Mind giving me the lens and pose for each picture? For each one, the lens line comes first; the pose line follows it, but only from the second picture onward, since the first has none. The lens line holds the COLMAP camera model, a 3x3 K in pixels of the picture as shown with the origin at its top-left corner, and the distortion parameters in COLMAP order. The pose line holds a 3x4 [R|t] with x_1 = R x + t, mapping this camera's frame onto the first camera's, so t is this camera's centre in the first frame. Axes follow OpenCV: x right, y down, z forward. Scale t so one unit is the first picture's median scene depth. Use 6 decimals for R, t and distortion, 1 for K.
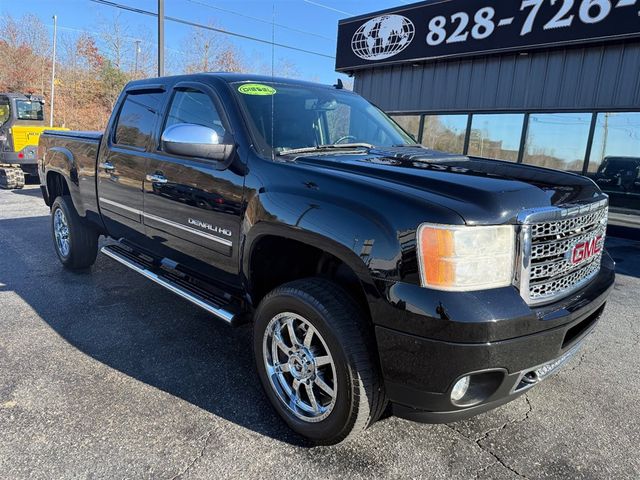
lens RADIAL K [[451.6, 0, 316.1], [0, 451.6, 231.7], [0, 0, 1]] dist [0.034226, -0.042392]
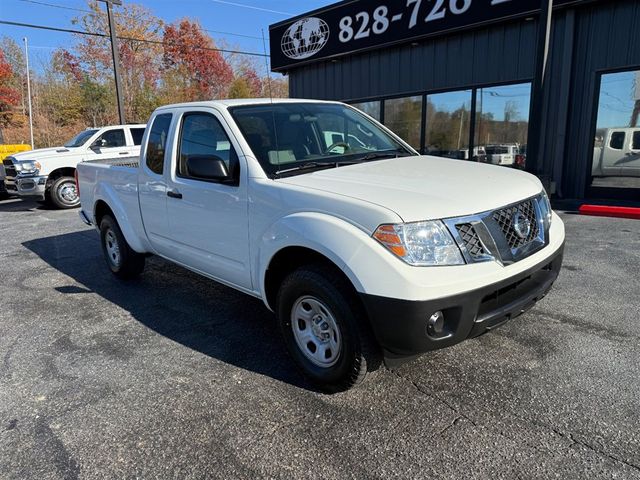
lens RADIAL K [[451.6, 0, 314.0], [0, 451.6, 241.1], [0, 0, 1]] dist [0.034226, -0.042392]
pose [[0.995175, -0.097805, -0.007819, 0.136034], [0.098022, 0.994561, 0.035202, 0.037346], [0.004333, -0.035799, 0.999350, -0.152673]]
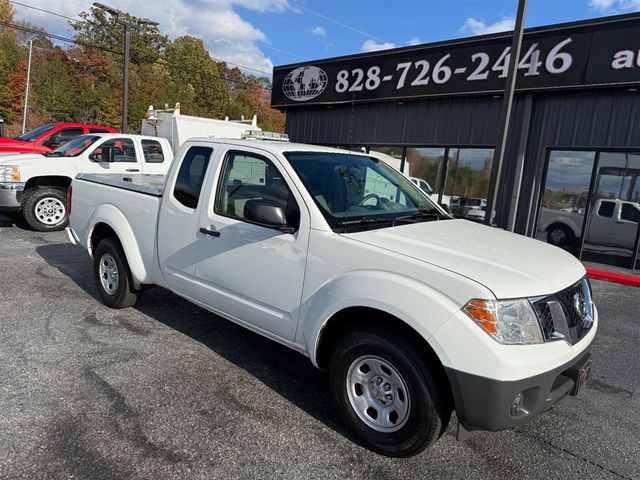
lens RADIAL K [[451.6, 0, 319.9], [0, 451.6, 237.2], [0, 0, 1]] dist [0.034226, -0.042392]
pose [[0.998262, 0.010357, 0.058023, 0.126214], [-0.008270, 0.999315, -0.036080, 0.043037], [-0.058357, 0.035538, 0.997663, -0.247719]]
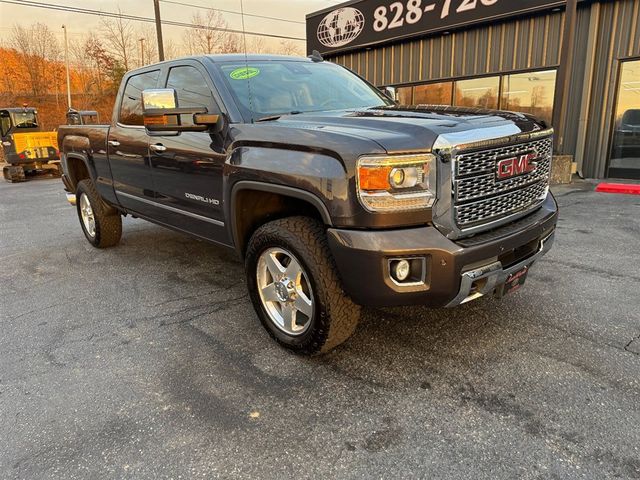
lens RADIAL K [[451.6, 0, 314.6], [0, 451.6, 235.4], [0, 0, 1]] dist [0.034226, -0.042392]
pose [[0.995061, -0.083577, -0.053550, 0.102608], [0.086256, 0.995025, 0.049843, 0.054361], [0.049118, -0.054216, 0.997320, -0.237799]]
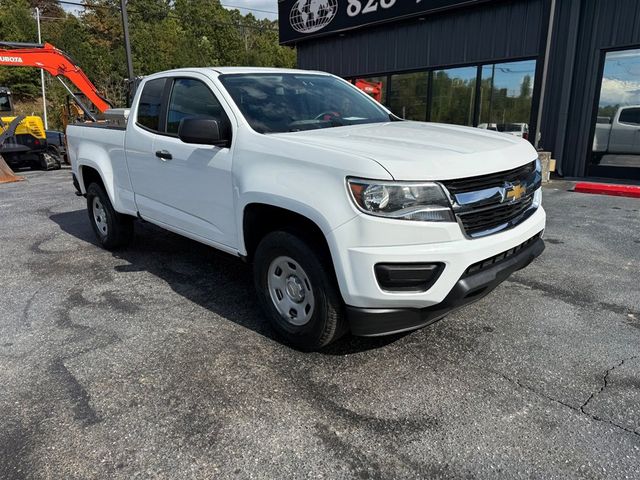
lens RADIAL K [[451.6, 0, 313.0], [0, 451.6, 240.7], [0, 0, 1]] dist [0.034226, -0.042392]
pose [[0.996229, -0.078811, -0.036277, 0.150293], [0.081581, 0.993240, 0.082573, 0.044041], [0.029524, -0.085222, 0.995925, -0.178100]]
